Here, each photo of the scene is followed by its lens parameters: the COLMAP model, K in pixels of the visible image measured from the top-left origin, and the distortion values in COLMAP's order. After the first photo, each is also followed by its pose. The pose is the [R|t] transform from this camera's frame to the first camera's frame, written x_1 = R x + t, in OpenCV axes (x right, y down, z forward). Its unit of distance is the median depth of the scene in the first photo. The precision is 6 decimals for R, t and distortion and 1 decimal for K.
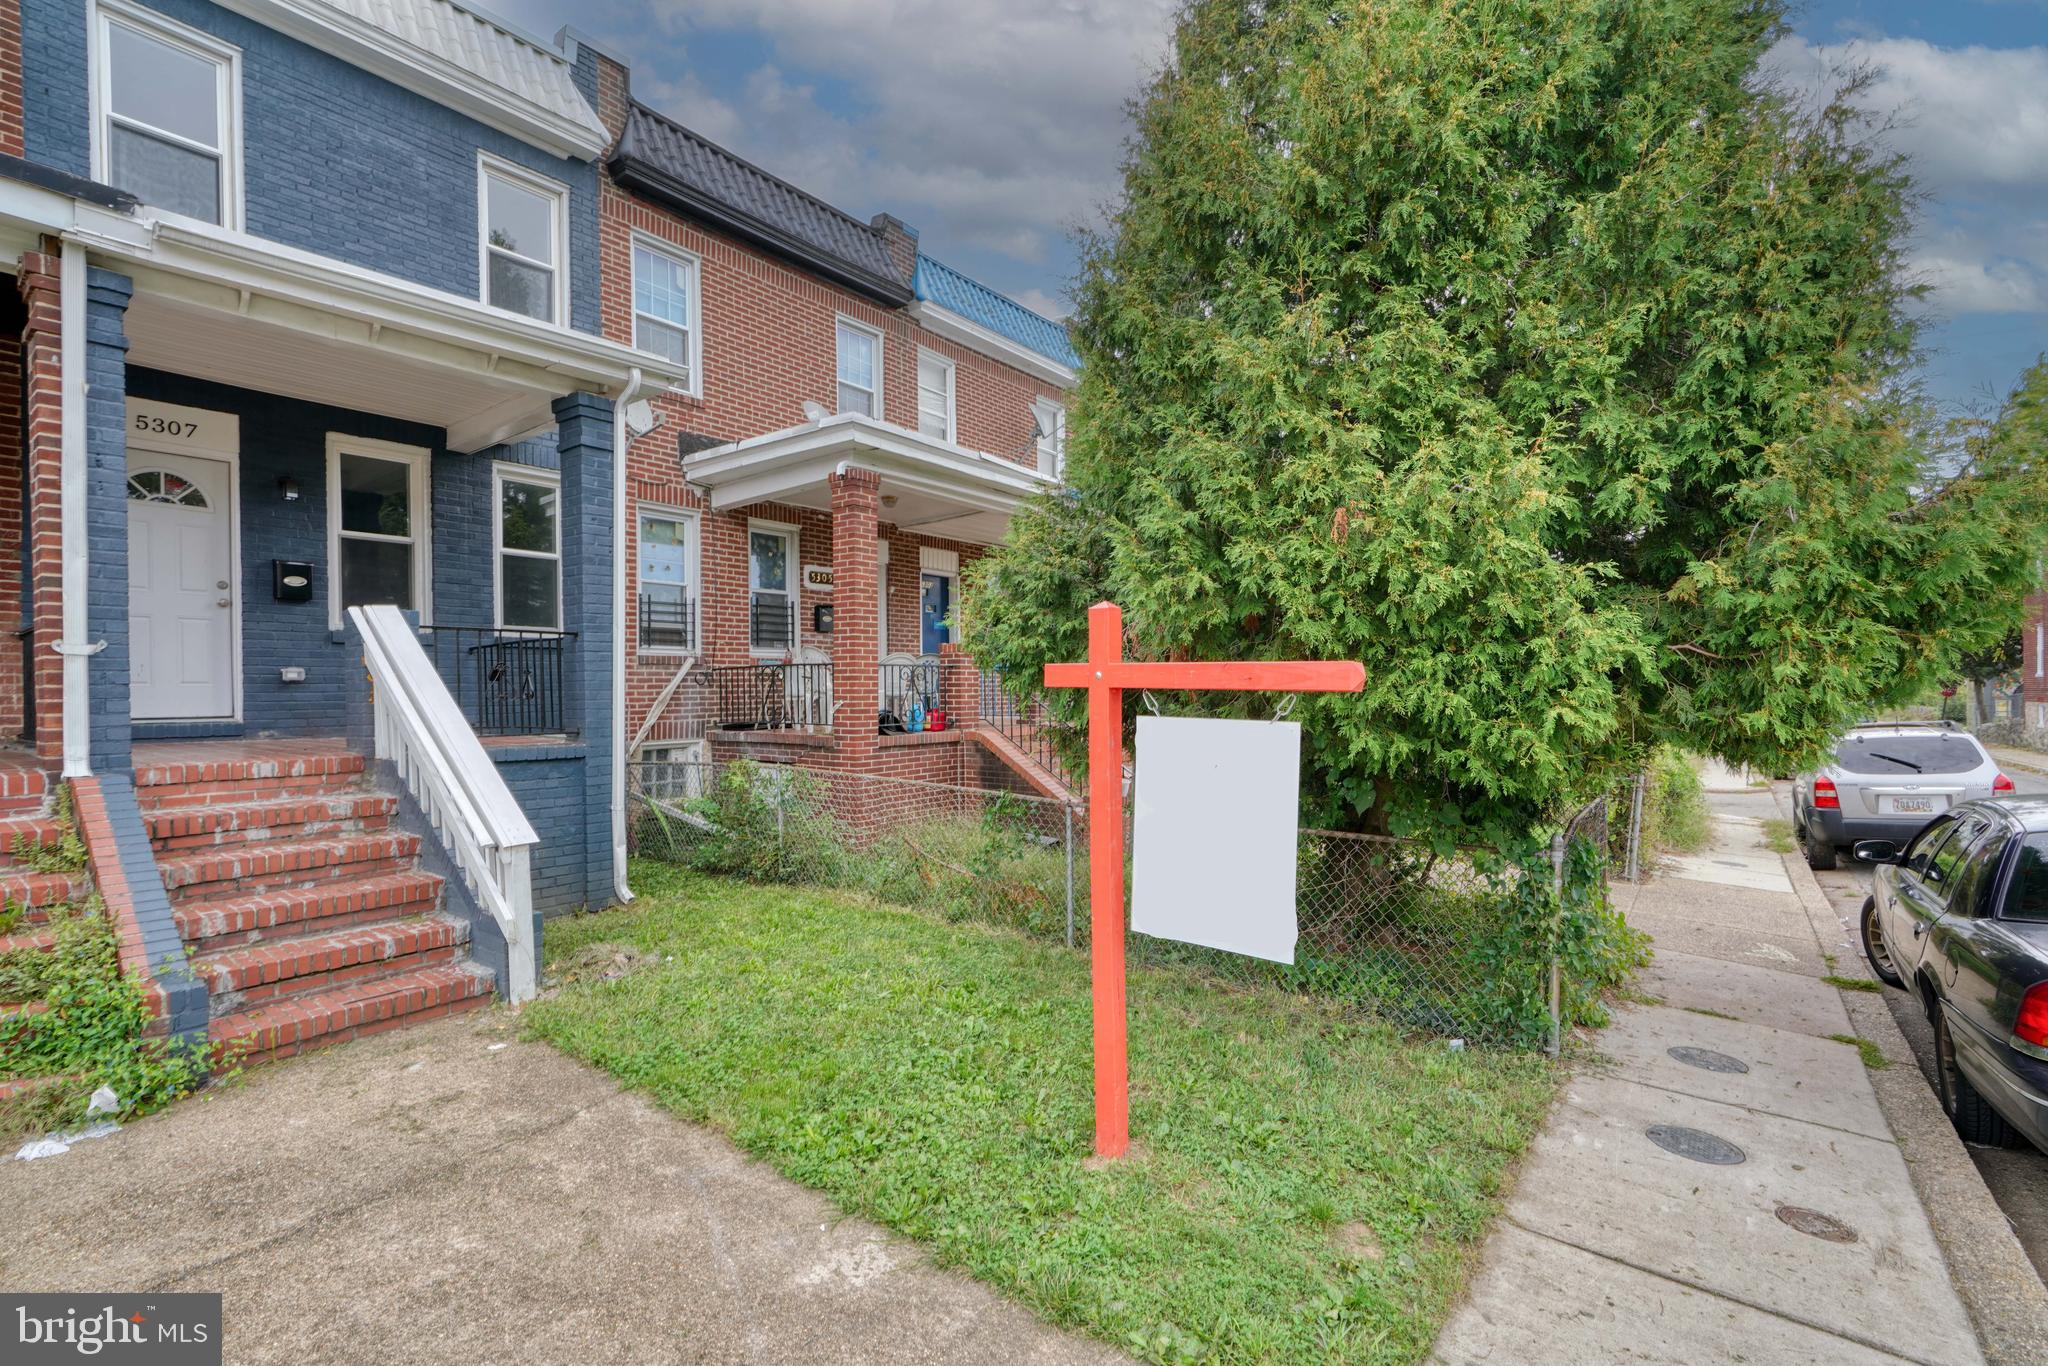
lens RADIAL K [[935.9, 0, 1021.6], [0, 935.9, 699.7], [0, 0, 1]] dist [-0.003961, 0.000704]
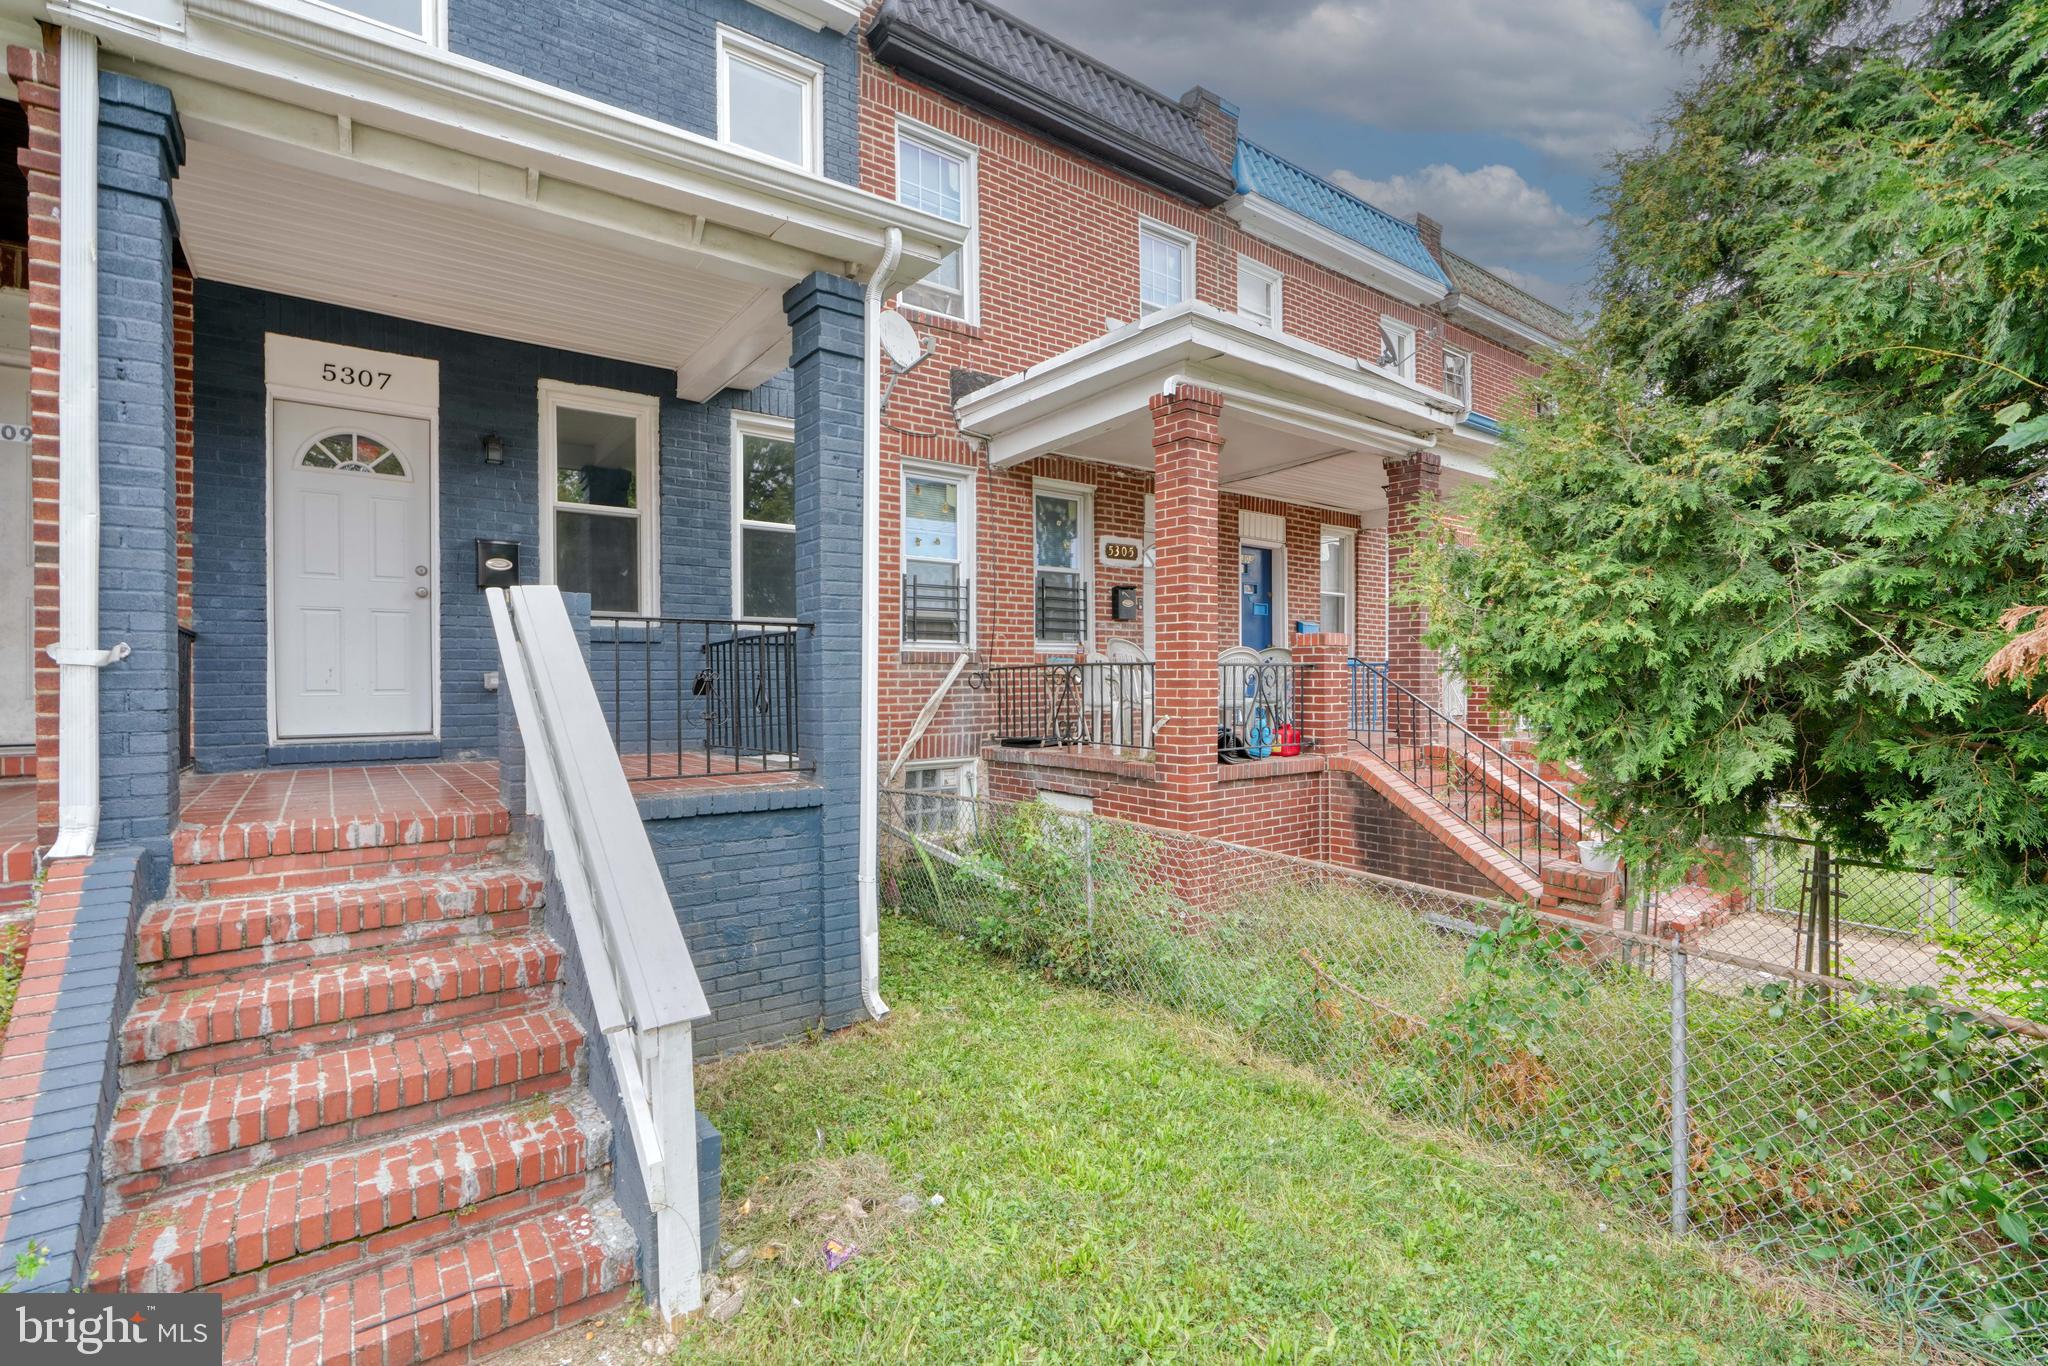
lens RADIAL K [[941.0, 0, 1027.1], [0, 941.0, 686.0], [0, 0, 1]] dist [-0.000900, 0.000445]
pose [[0.965124, 0.004025, -0.261763, -0.110233], [-0.004953, 0.999984, -0.002883, -0.019090], [0.261747, 0.004079, 0.965128, 0.289532]]
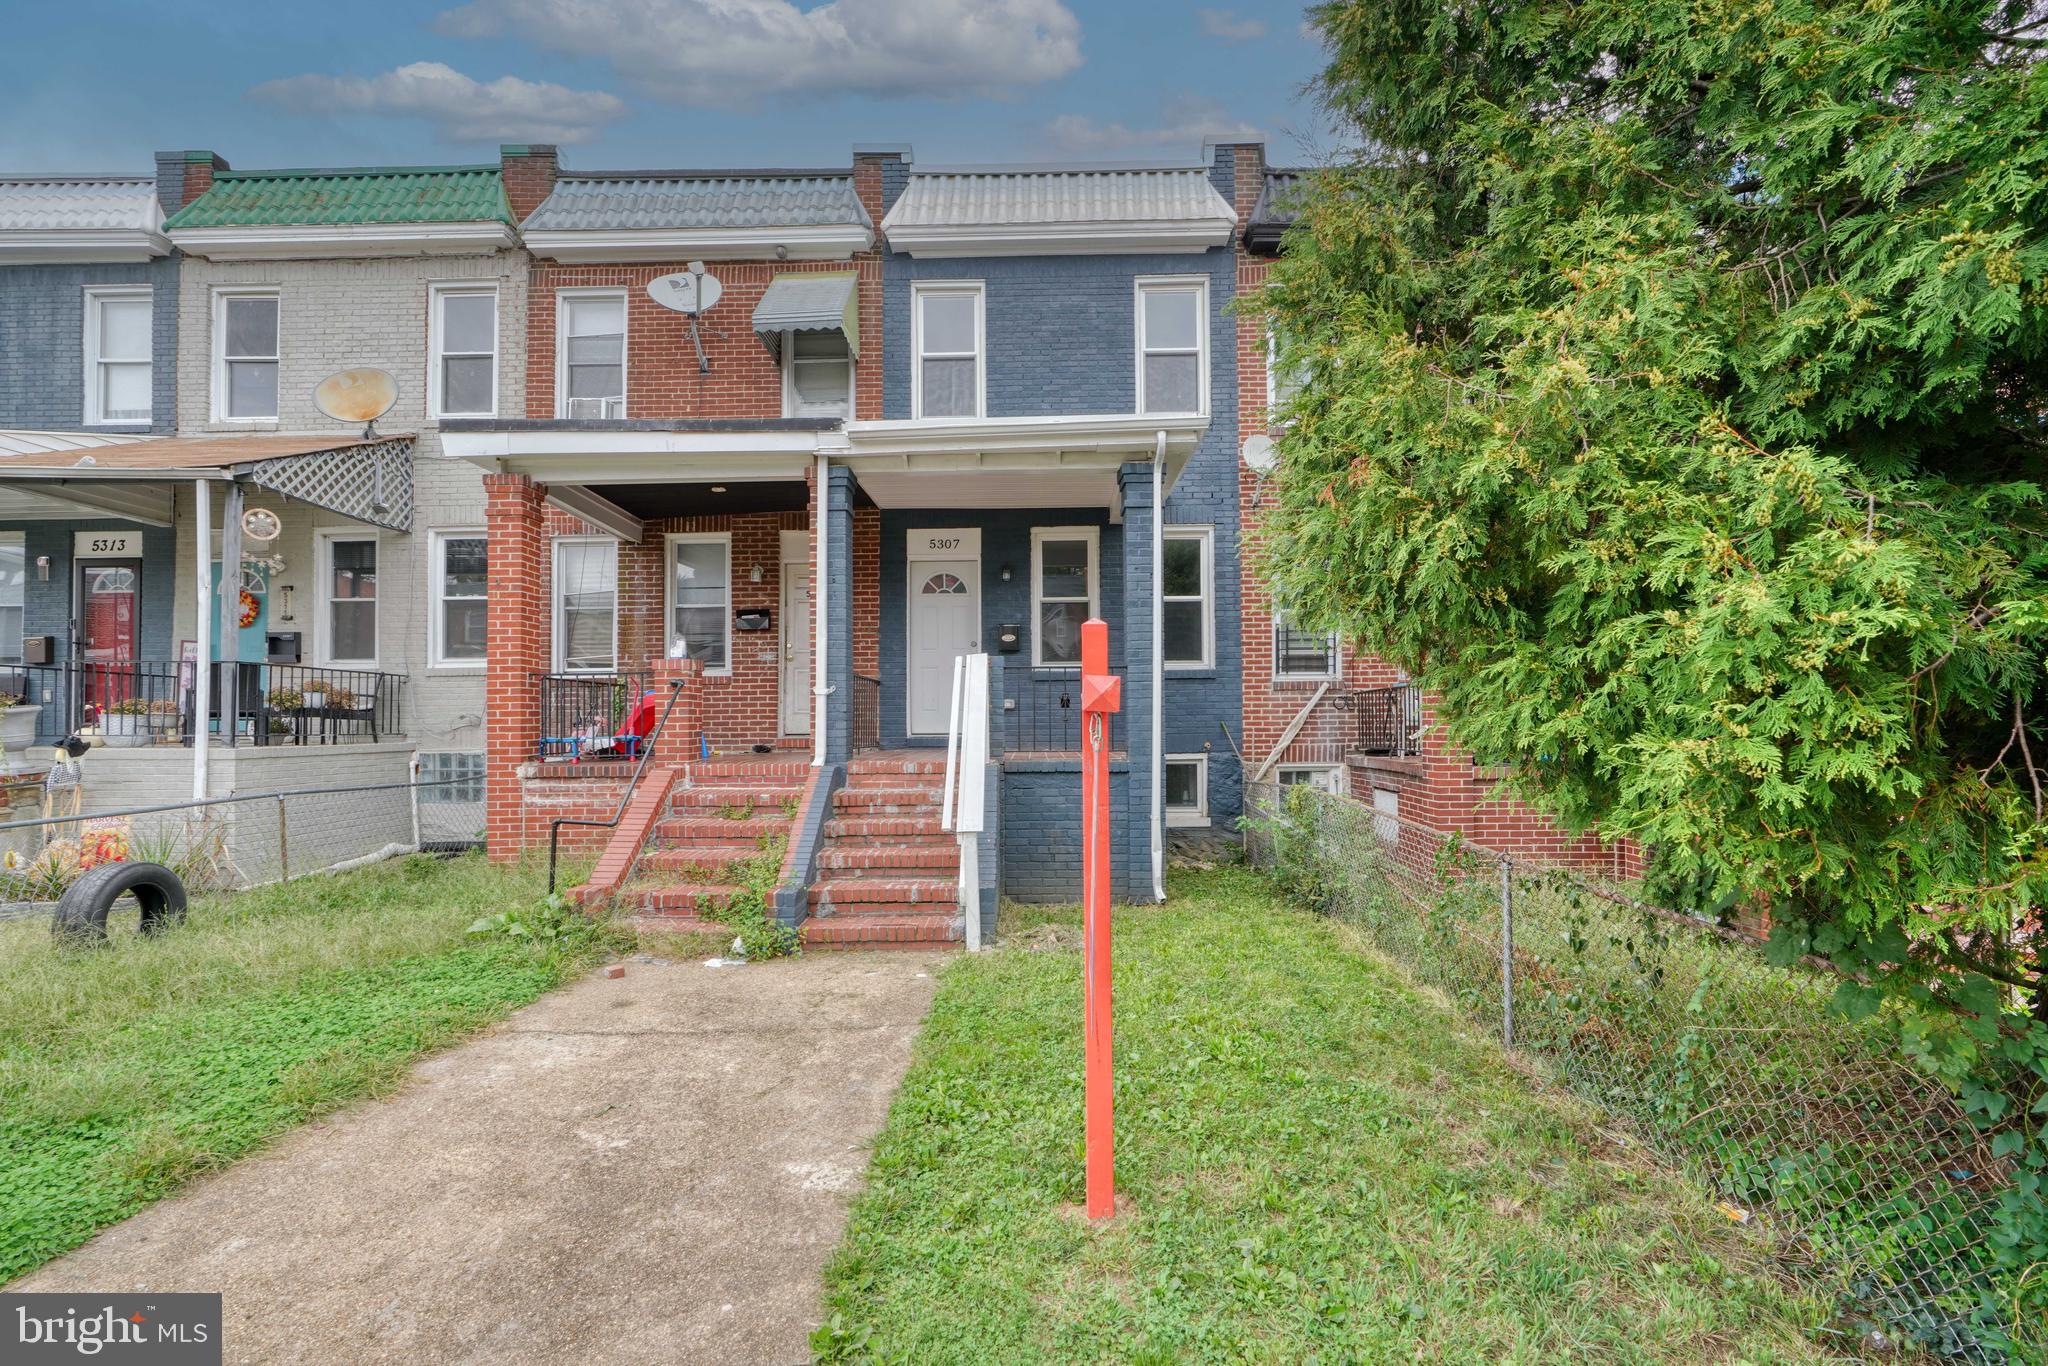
lens RADIAL K [[935.7, 0, 1000.7], [0, 935.7, 702.5], [0, 0, 1]] dist [-0.000893, 0.000664]
pose [[0.586557, -0.012220, -0.809816, 0.304568], [-0.006476, 0.999783, -0.019778, -0.001076], [0.809882, 0.016845, 0.586350, 0.139518]]
